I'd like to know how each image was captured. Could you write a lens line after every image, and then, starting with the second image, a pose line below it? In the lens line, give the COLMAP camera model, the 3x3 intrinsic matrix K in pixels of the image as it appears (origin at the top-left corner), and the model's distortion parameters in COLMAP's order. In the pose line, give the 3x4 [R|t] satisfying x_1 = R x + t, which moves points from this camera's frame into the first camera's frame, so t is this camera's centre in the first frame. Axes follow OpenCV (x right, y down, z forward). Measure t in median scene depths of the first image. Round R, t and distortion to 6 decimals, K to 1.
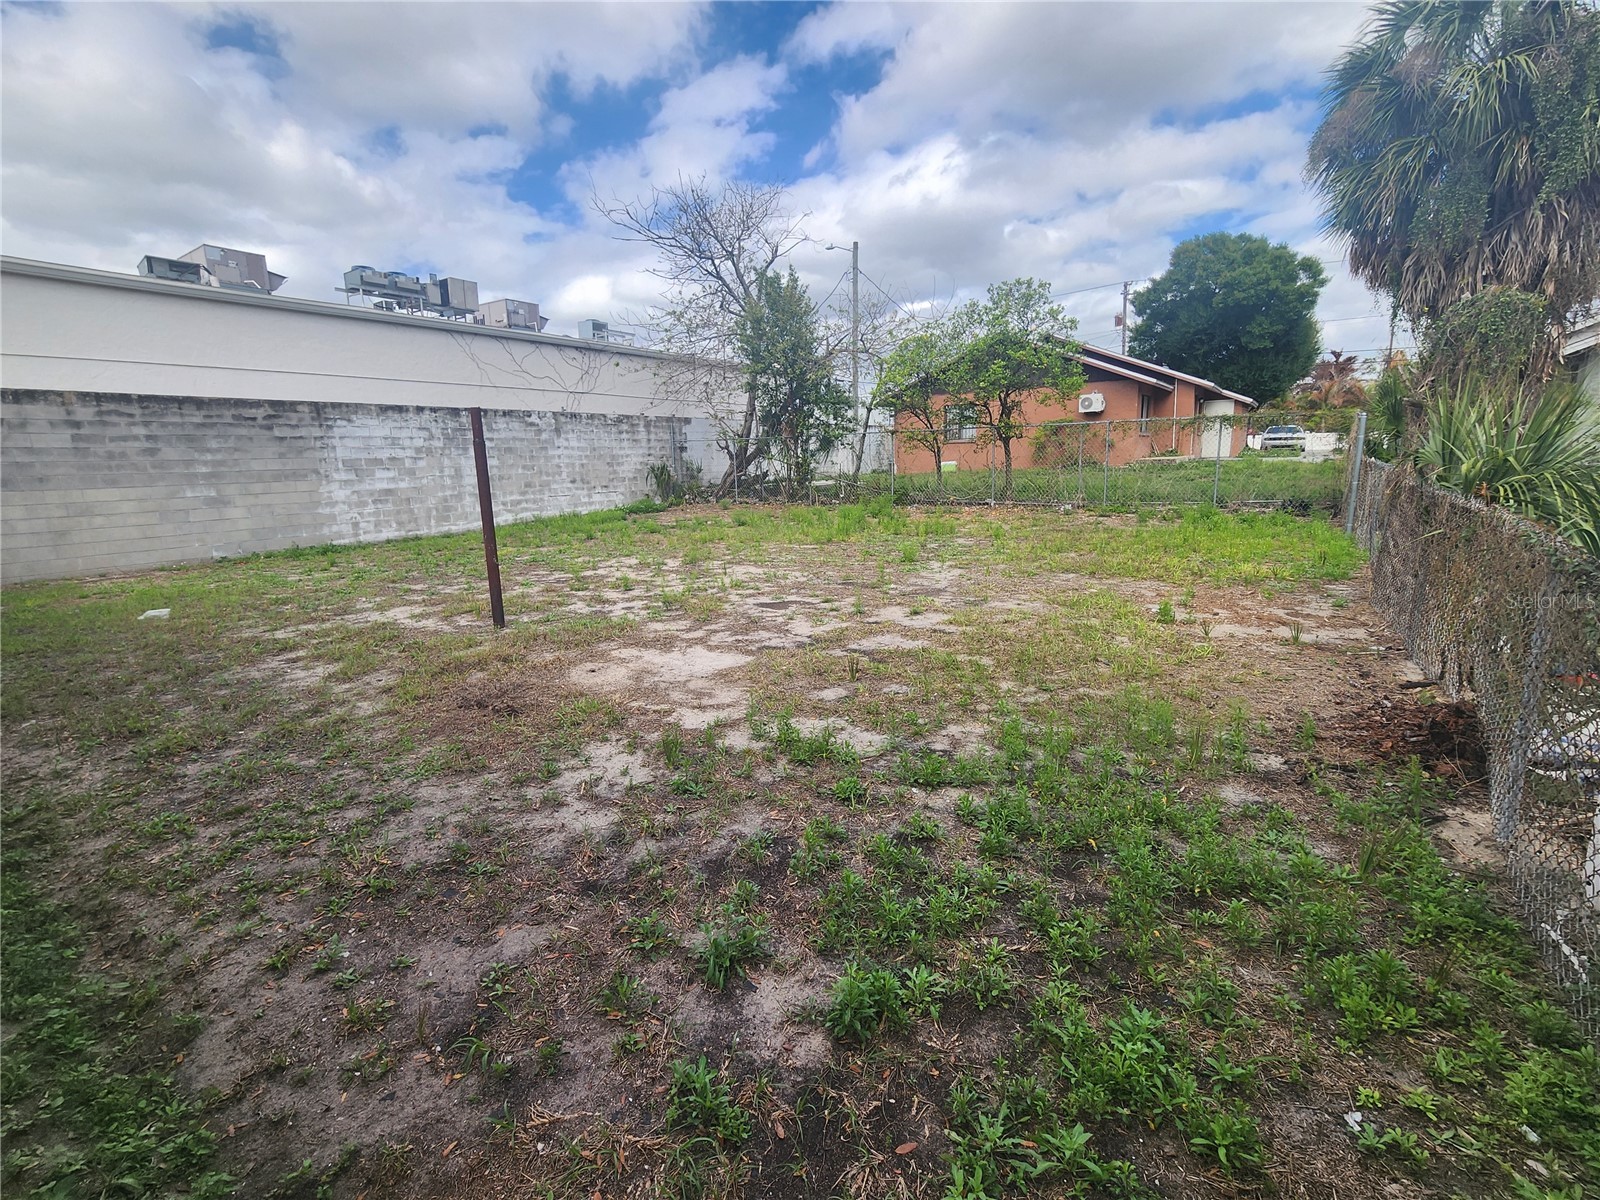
lens RADIAL K [[656.8, 0, 799.1], [0, 656.8, 600.1], [0, 0, 1]] dist [0.001421, 0.000686]
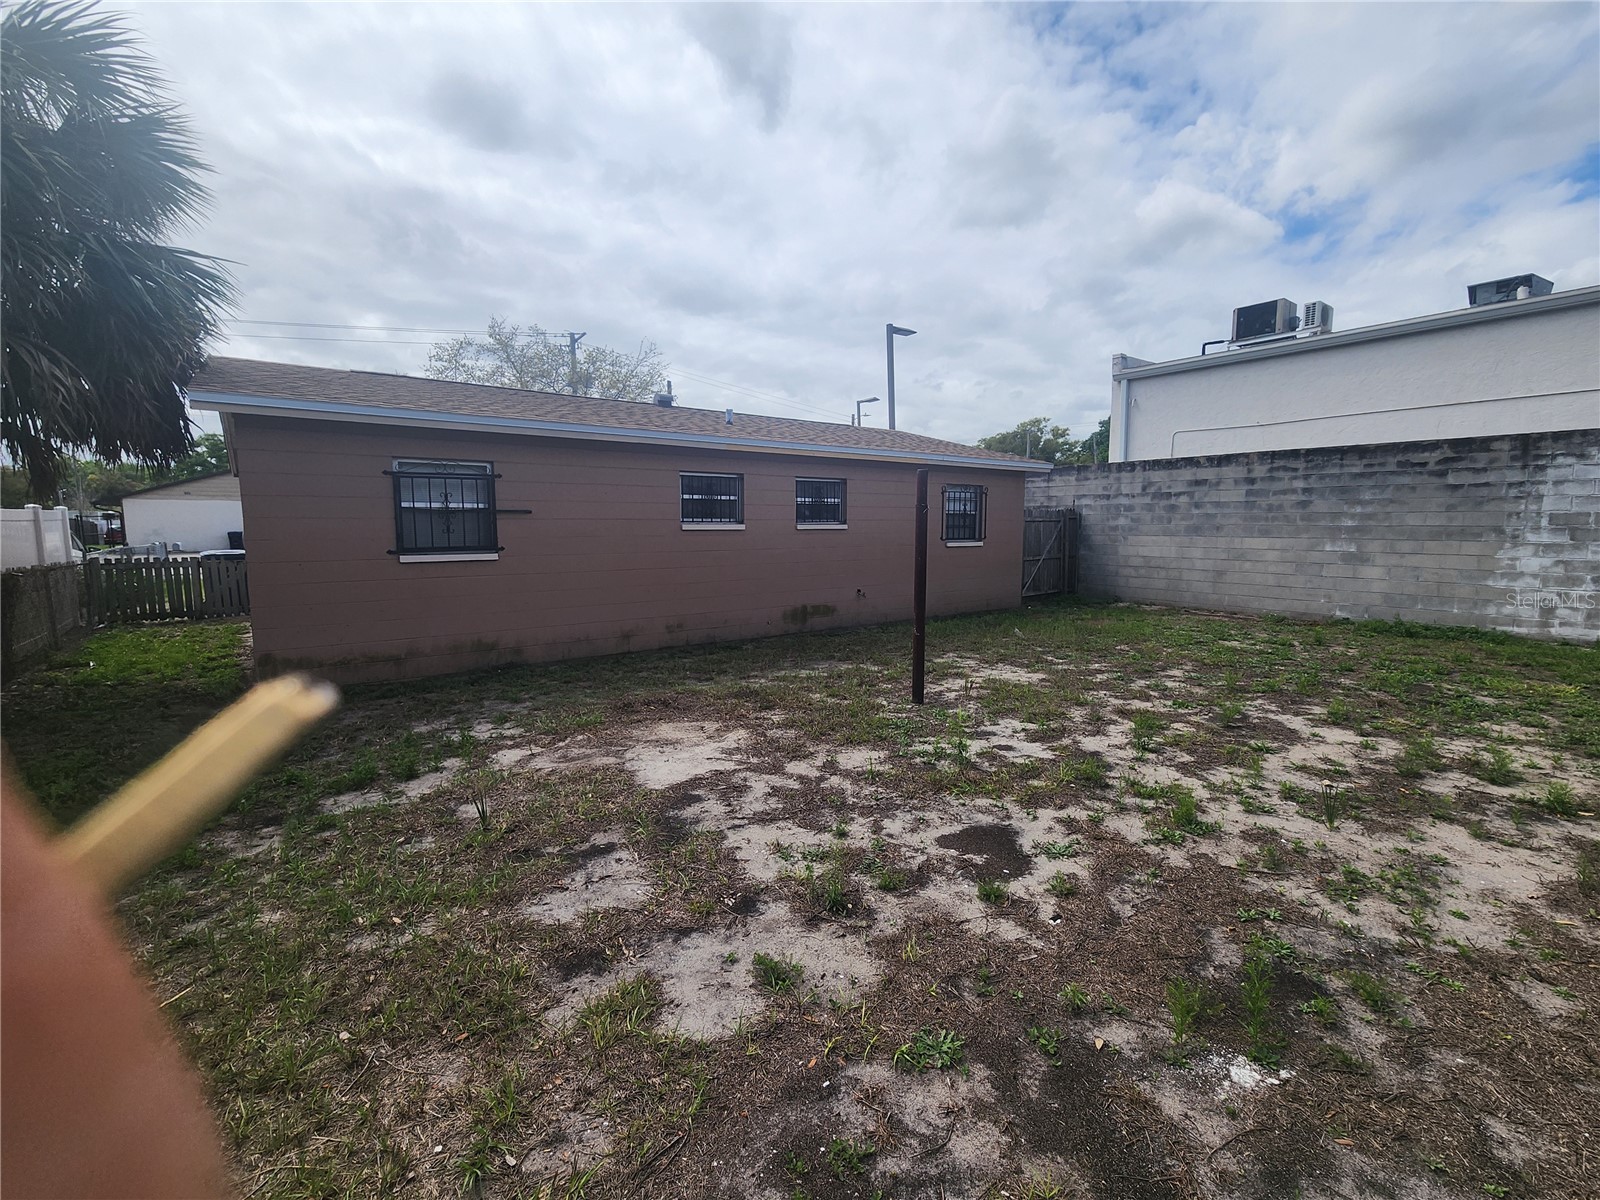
lens RADIAL K [[712.6, 0, 799.4], [0, 712.6, 597.4], [0, 0, 1]] dist [-0.014532, -0.000553]
pose [[-0.299037, 0.127565, -0.945676, 0.275263], [-0.196975, 0.961429, 0.191977, -0.137886], [0.933690, 0.243683, -0.262376, 0.572116]]
